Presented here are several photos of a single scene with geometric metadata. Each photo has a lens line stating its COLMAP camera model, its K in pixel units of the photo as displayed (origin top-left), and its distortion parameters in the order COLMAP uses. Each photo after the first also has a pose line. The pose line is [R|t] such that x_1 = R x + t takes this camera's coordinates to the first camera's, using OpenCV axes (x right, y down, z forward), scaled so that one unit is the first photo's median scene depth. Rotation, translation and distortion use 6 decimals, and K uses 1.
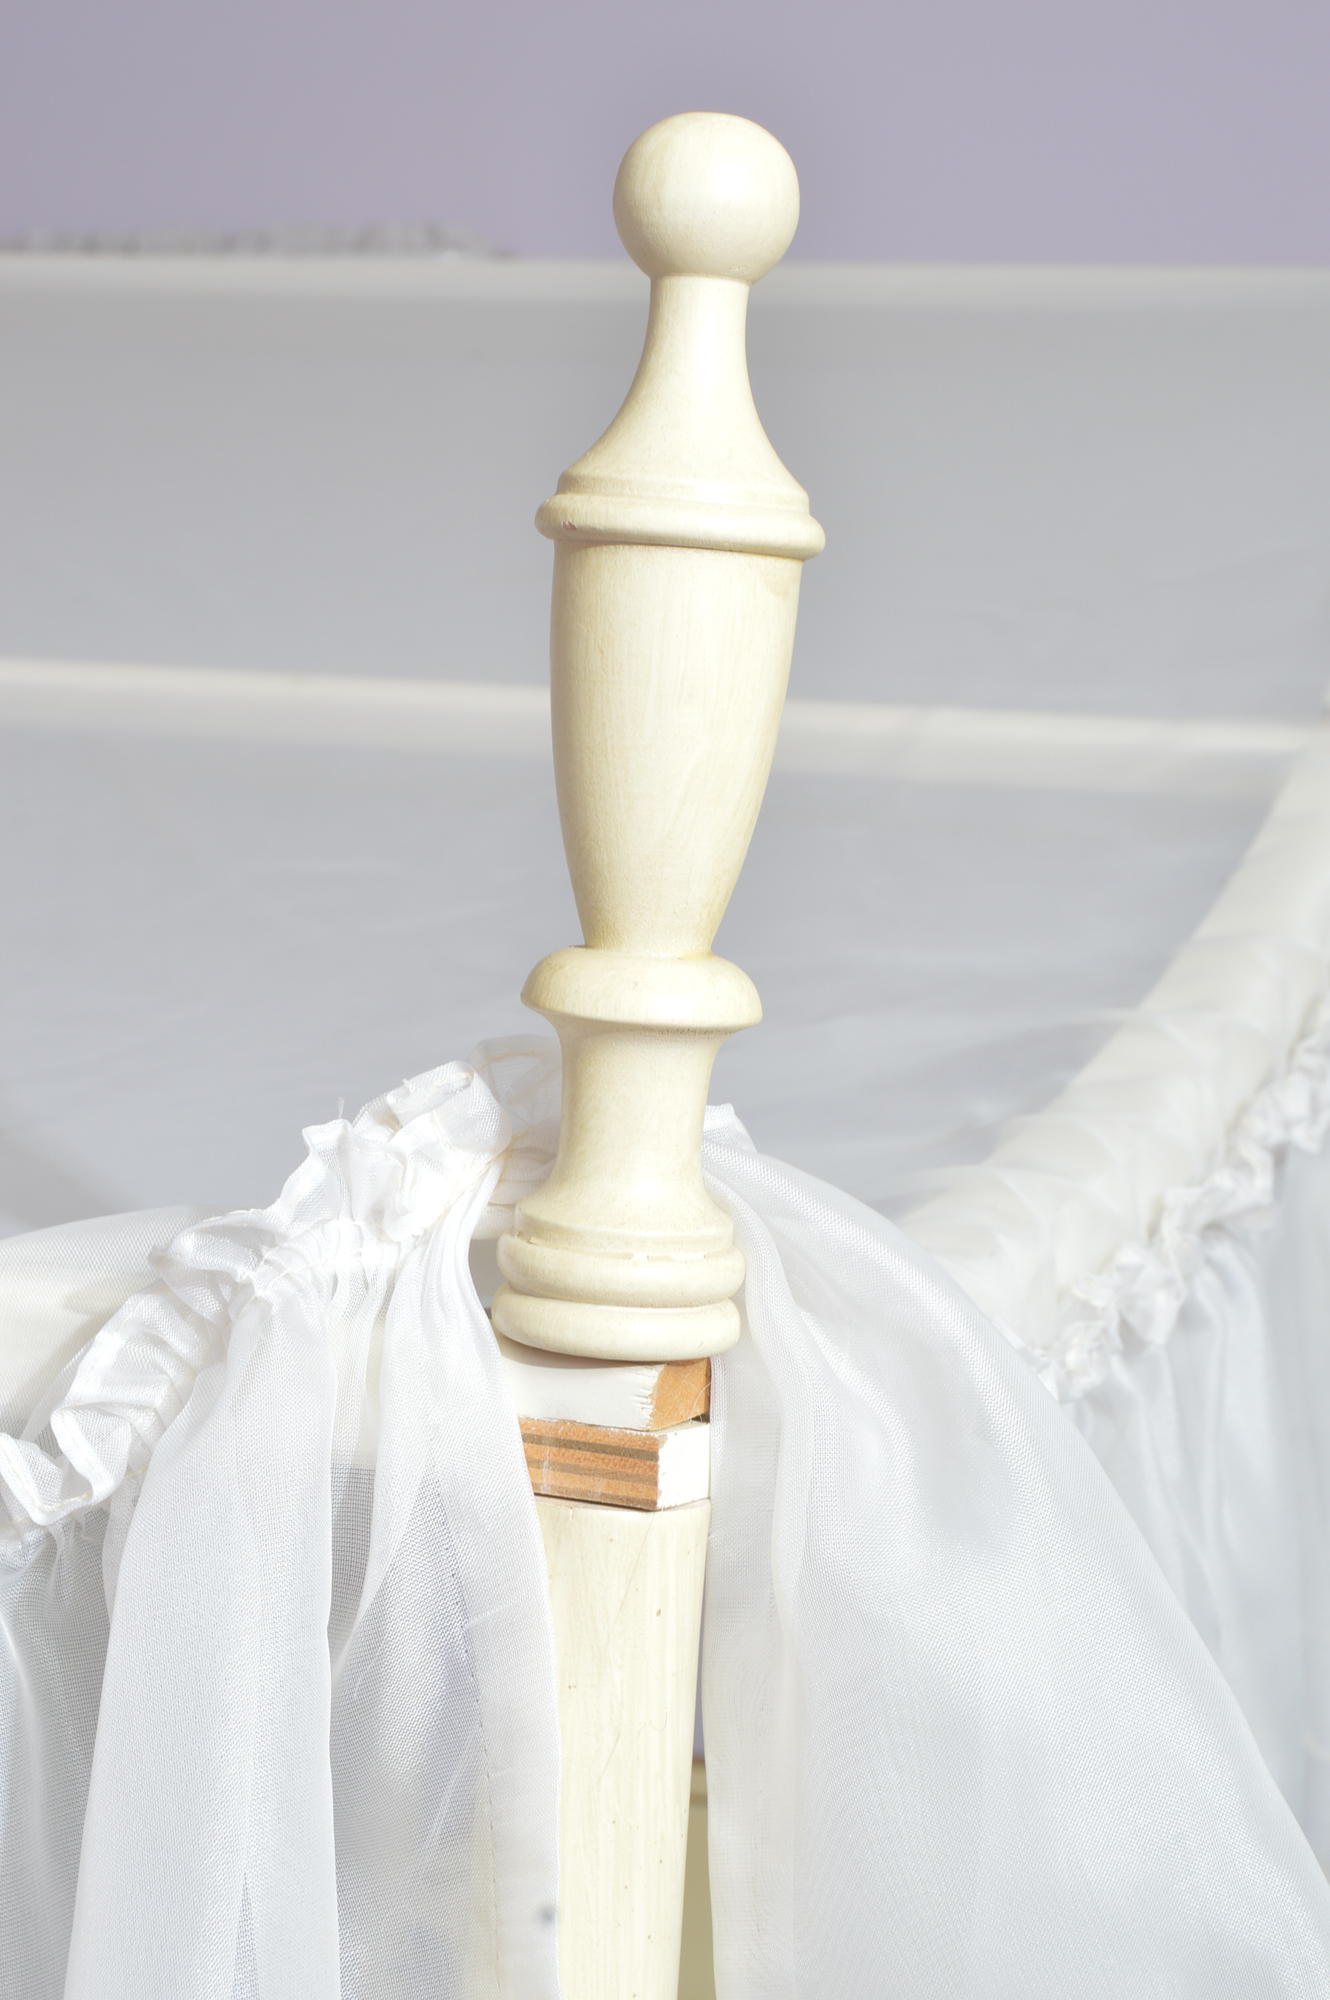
lens RADIAL K [[3631.0, 0, 664.6], [0, 3631.0, 999.7], [0, 0, 1]] dist [-0.077895, 0.000000]
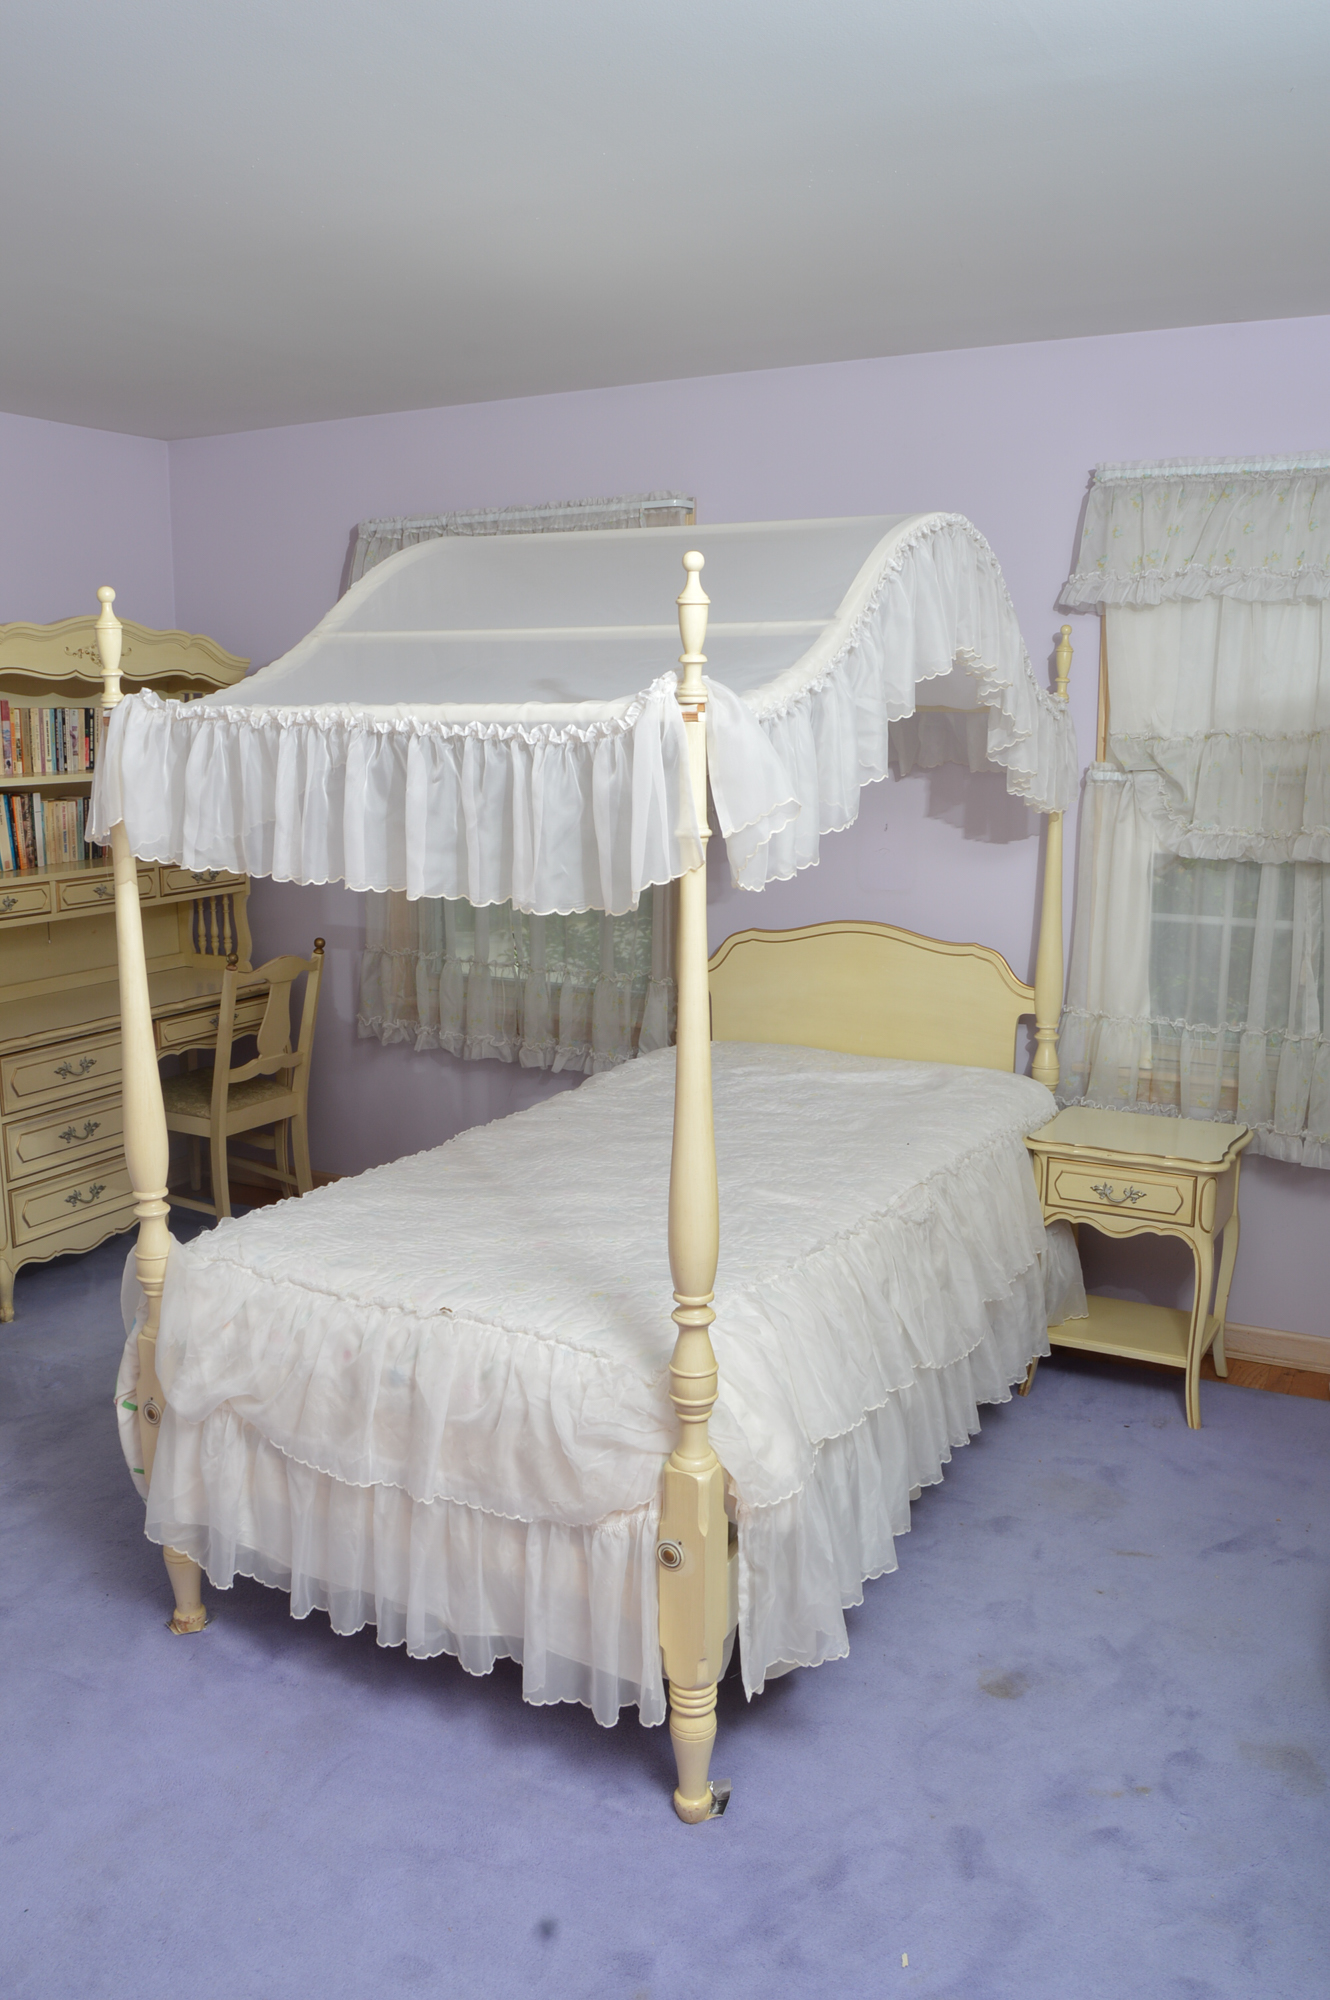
lens RADIAL K [[1589.6, 0, 670.2], [0, 1589.6, 997.8], [0, 0, 1]] dist [-0.059926, -0.002808]
pose [[0.994039, -0.058731, -0.091855, 0.230401], [0.071128, 0.987859, 0.138113, 0.257902], [0.082628, -0.143823, 0.986148, -2.682868]]
